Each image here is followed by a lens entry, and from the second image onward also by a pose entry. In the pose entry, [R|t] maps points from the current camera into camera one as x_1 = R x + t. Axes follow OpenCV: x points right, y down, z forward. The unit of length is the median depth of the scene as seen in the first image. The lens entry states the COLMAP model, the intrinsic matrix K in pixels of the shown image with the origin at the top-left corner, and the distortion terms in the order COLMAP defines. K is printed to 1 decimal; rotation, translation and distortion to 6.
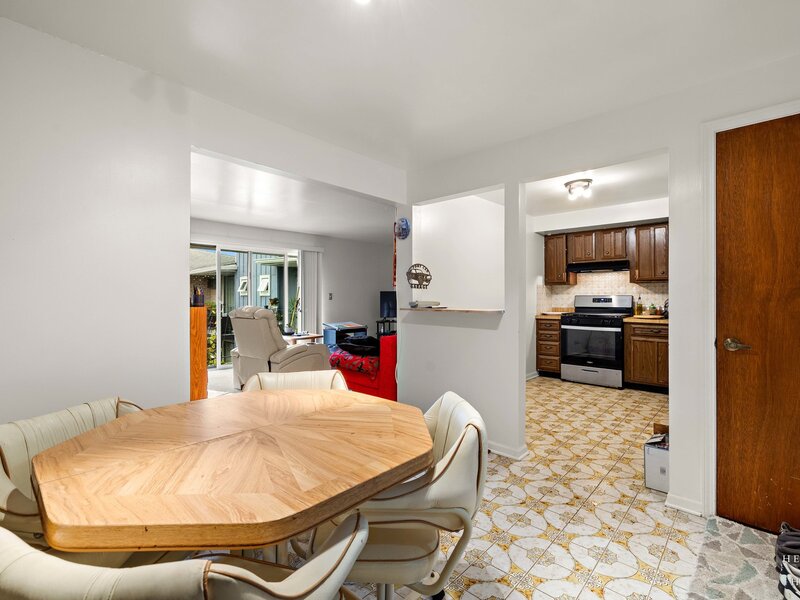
lens RADIAL K [[380.3, 0, 398.7], [0, 380.3, 297.6], [0, 0, 1]] dist [-0.000509, -0.000014]
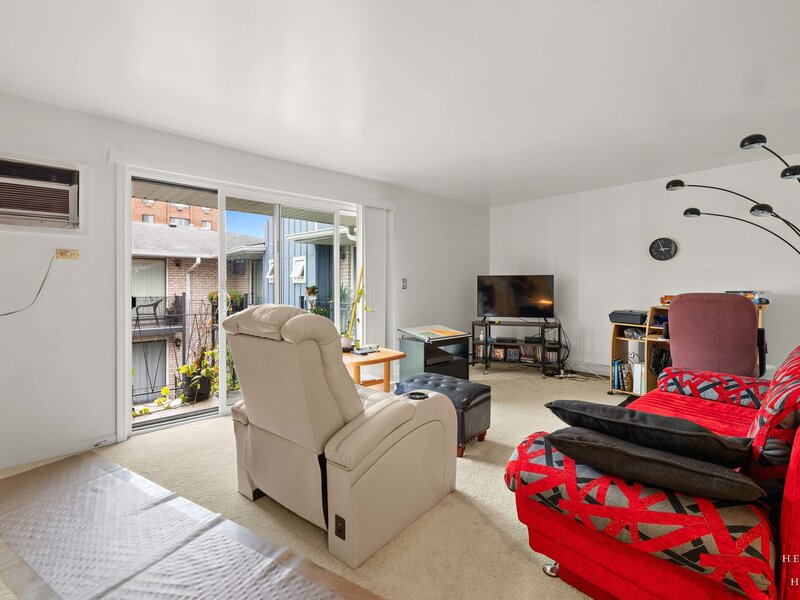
lens RADIAL K [[380.3, 0, 398.7], [0, 380.3, 297.6], [0, 0, 1]] dist [-0.000509, -0.000014]
pose [[0.996983, 0.005209, -0.077443, -0.137126], [-0.002906, 0.999551, 0.029827, 0.001454], [0.077563, -0.029512, 0.996551, 0.368513]]
